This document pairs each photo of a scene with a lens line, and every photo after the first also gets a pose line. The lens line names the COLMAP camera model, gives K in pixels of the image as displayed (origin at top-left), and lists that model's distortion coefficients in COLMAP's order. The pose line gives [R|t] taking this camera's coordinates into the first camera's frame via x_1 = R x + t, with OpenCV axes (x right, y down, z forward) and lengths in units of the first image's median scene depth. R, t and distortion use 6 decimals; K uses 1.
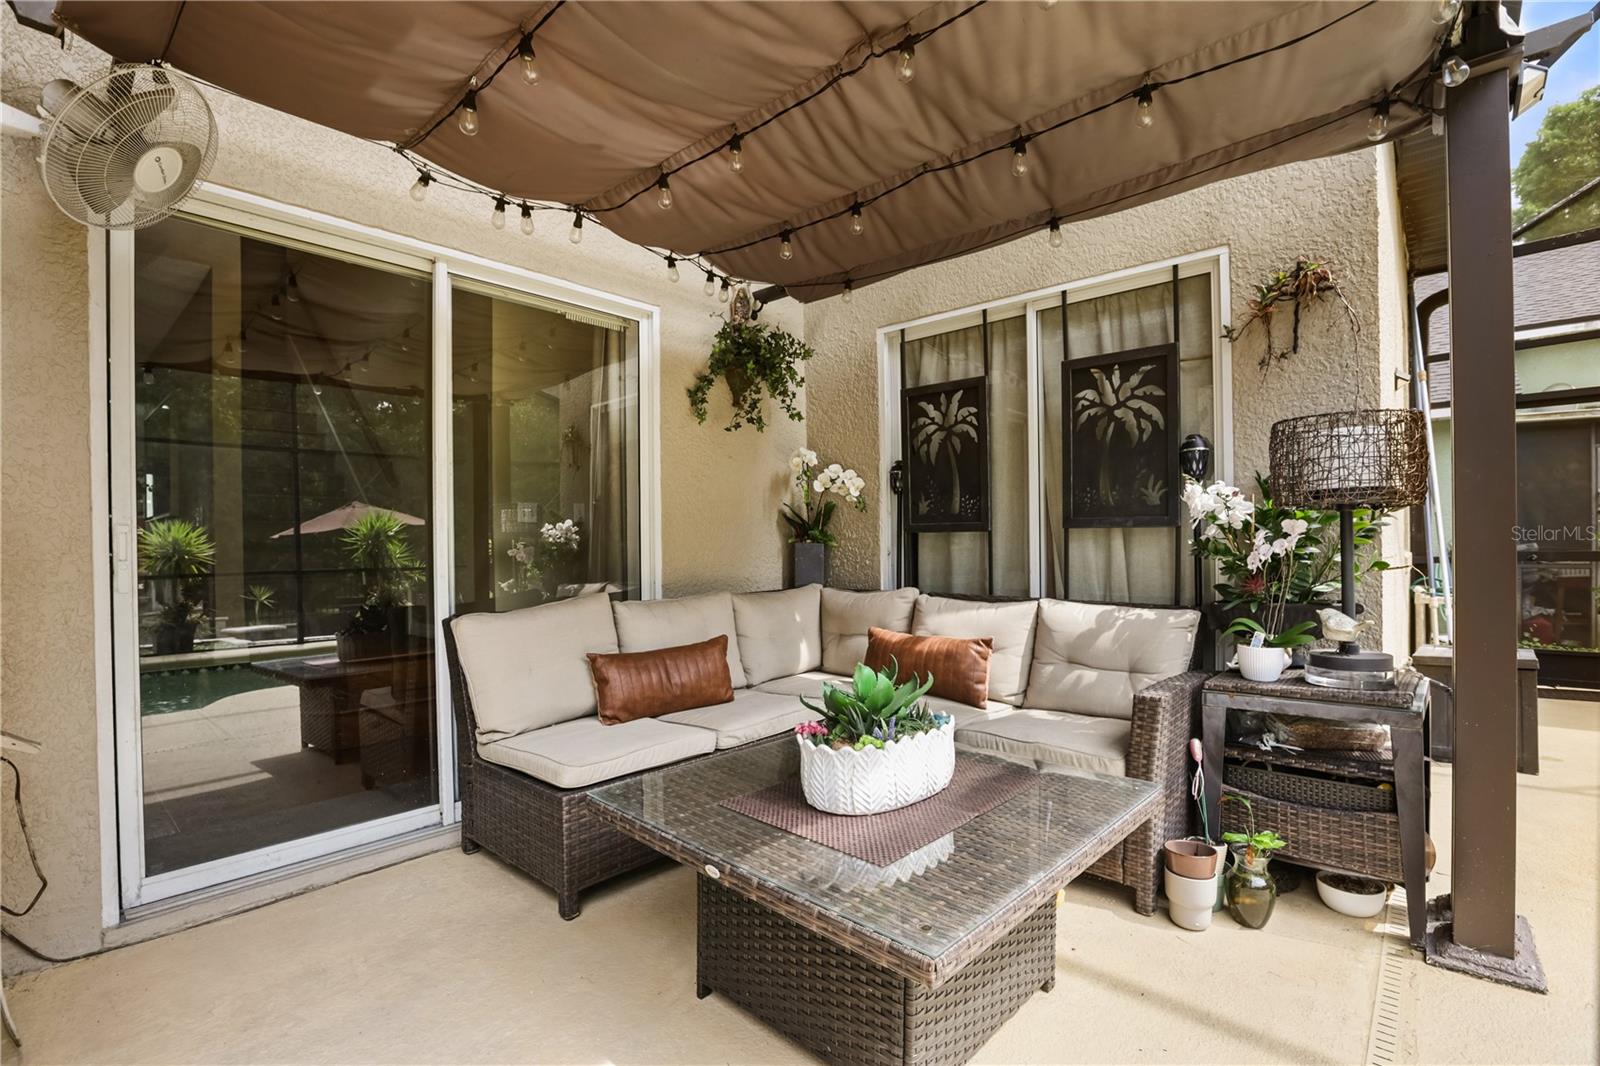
lens RADIAL K [[738.0, 0, 809.0], [0, 738.0, 540.0], [0, 0, 1]] dist [-0.012436, 0.002707]
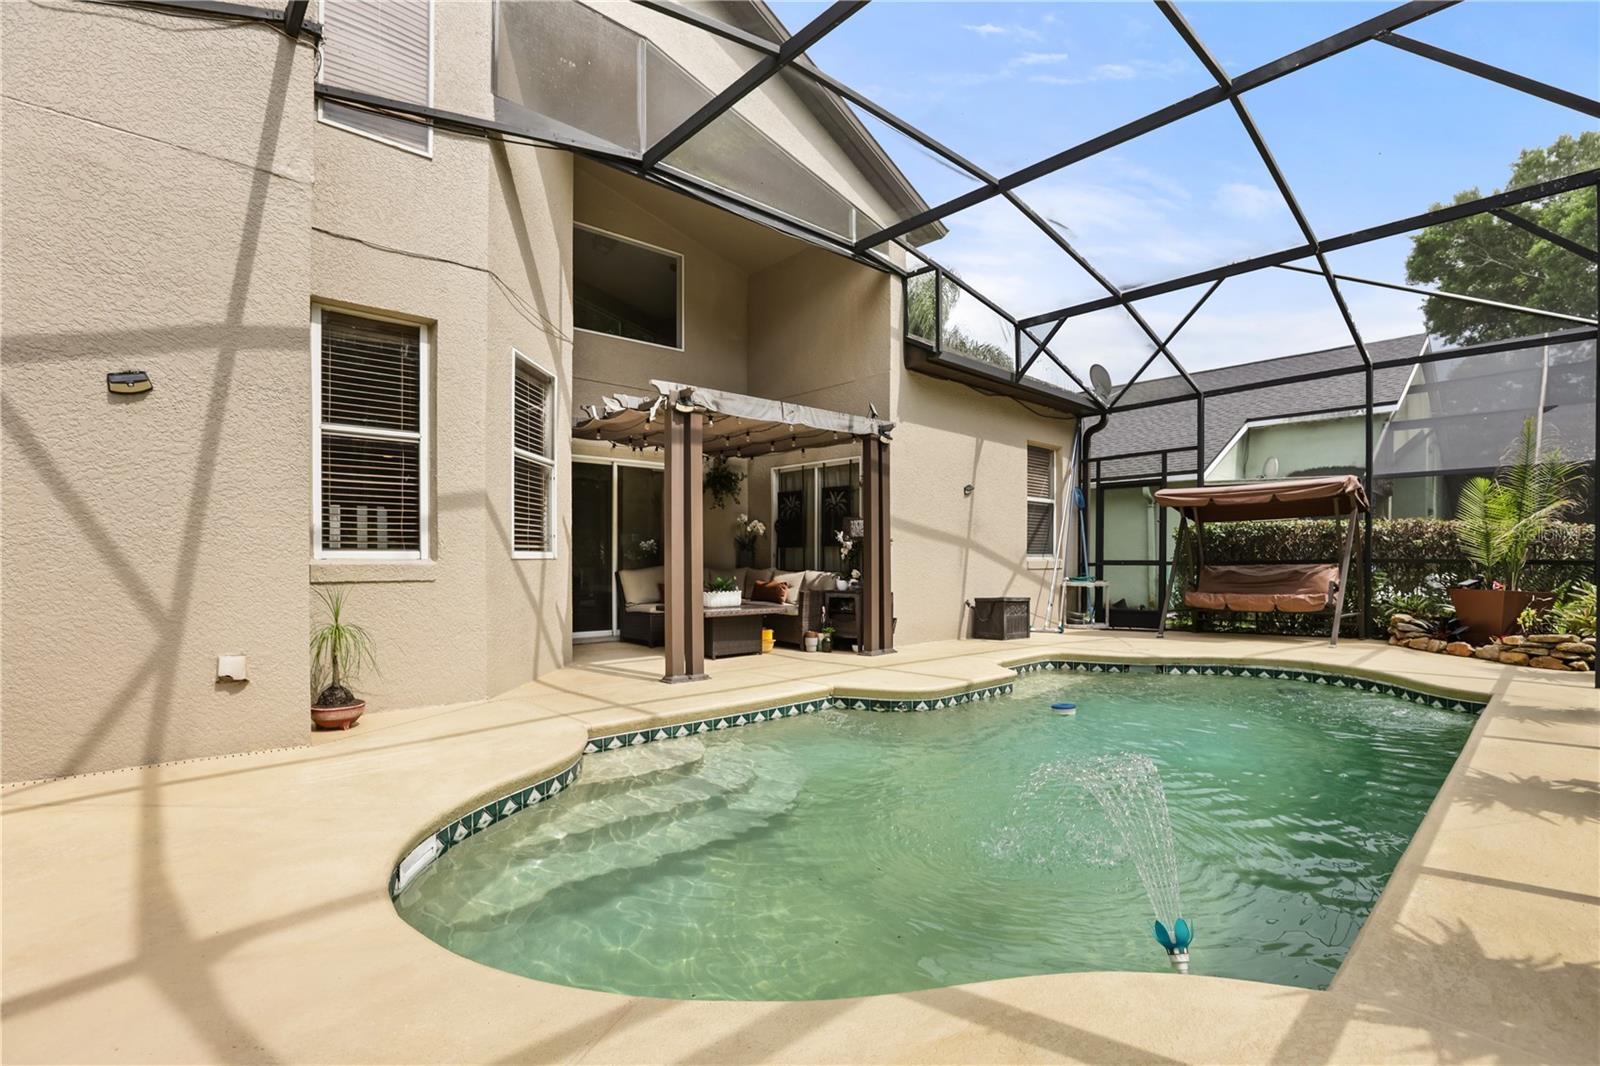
lens RADIAL K [[738.0, 0, 827.0], [0, 738.0, 568.8], [0, 0, 1]] dist [-0.012436, 0.002707]
pose [[0.996154, 0.012904, -0.086661, 0.562142], [-0.011066, 0.999704, 0.021655, 0.006542], [0.086915, -0.020612, 0.996002, -1.693612]]
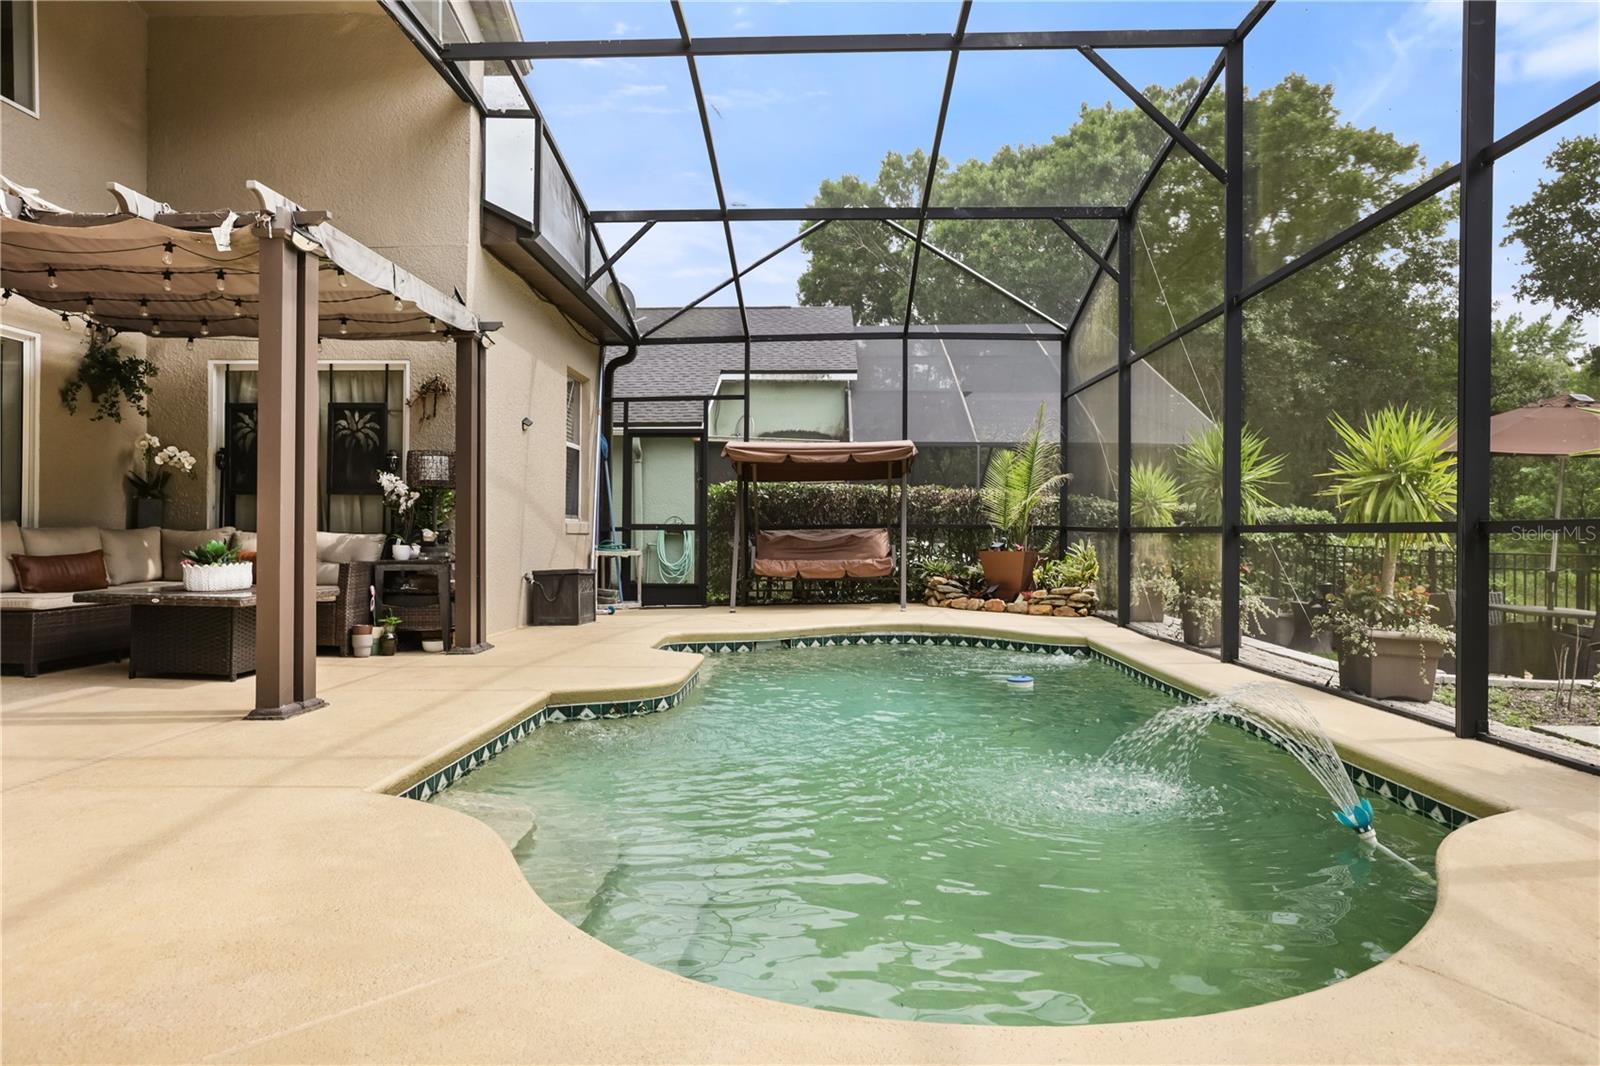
lens RADIAL K [[985.4, 0, 797.1], [0, 985.4, 526.2], [0, 0, 1]] dist [-0.004215, 0.009308]
pose [[0.780949, 0.022764, 0.624180, -0.239519], [-0.019621, 0.999737, -0.011912, 0.062624], [-0.624287, -0.002944, 0.781190, -1.471118]]
